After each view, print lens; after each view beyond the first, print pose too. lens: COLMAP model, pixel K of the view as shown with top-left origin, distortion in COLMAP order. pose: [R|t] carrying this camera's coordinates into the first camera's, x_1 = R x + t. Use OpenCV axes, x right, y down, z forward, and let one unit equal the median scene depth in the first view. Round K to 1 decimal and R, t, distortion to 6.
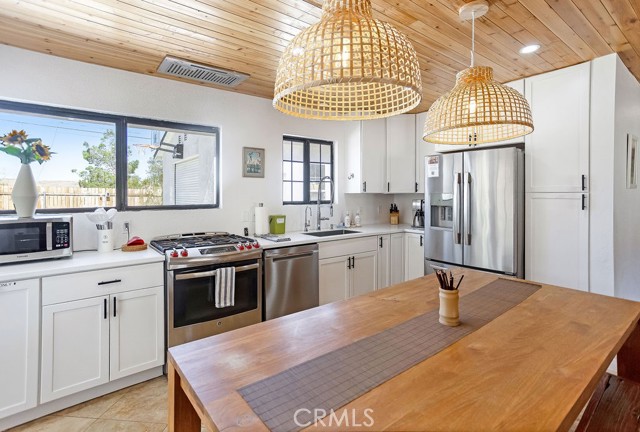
lens RADIAL K [[315.9, 0, 302.8], [0, 315.9, 192.7], [0, 0, 1]] dist [-0.006327, 0.009334]
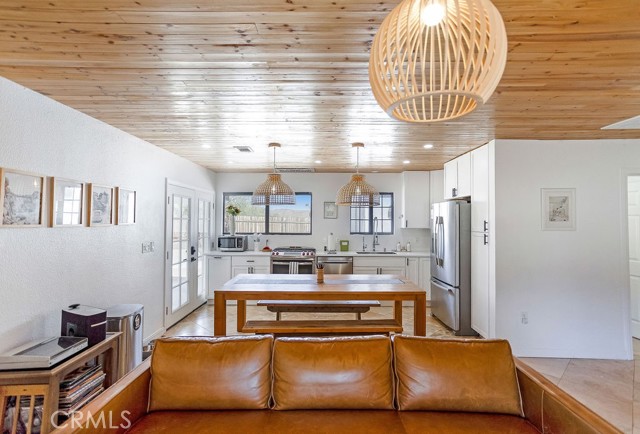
lens RADIAL K [[293.3, 0, 315.6], [0, 293.3, 213.2], [0, 0, 1]] dist [-0.001178, 0.000742]
pose [[0.806489, -0.007030, -0.591207, 0.850337], [-0.005753, 0.999789, -0.019735, -0.049946], [0.591221, 0.019317, 0.806278, -0.444811]]
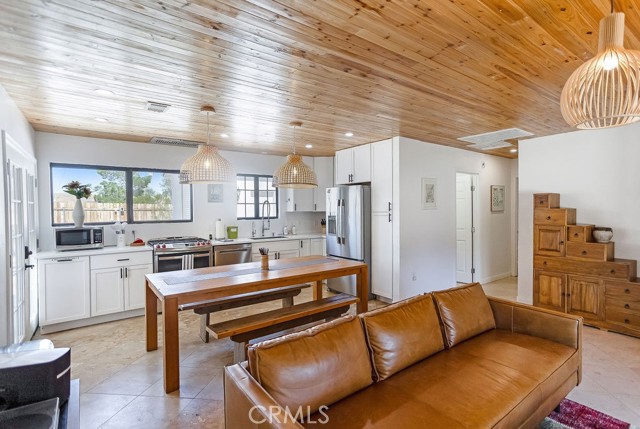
lens RADIAL K [[315.9, 0, 319.0], [0, 315.9, 213.3], [0, 0, 1]] dist [-0.006327, 0.009334]
pose [[0.999988, -0.002211, 0.004484, 0.386293], [0.002110, 0.999747, 0.022406, -0.030193], [-0.004533, -0.022396, 0.999739, -0.623492]]
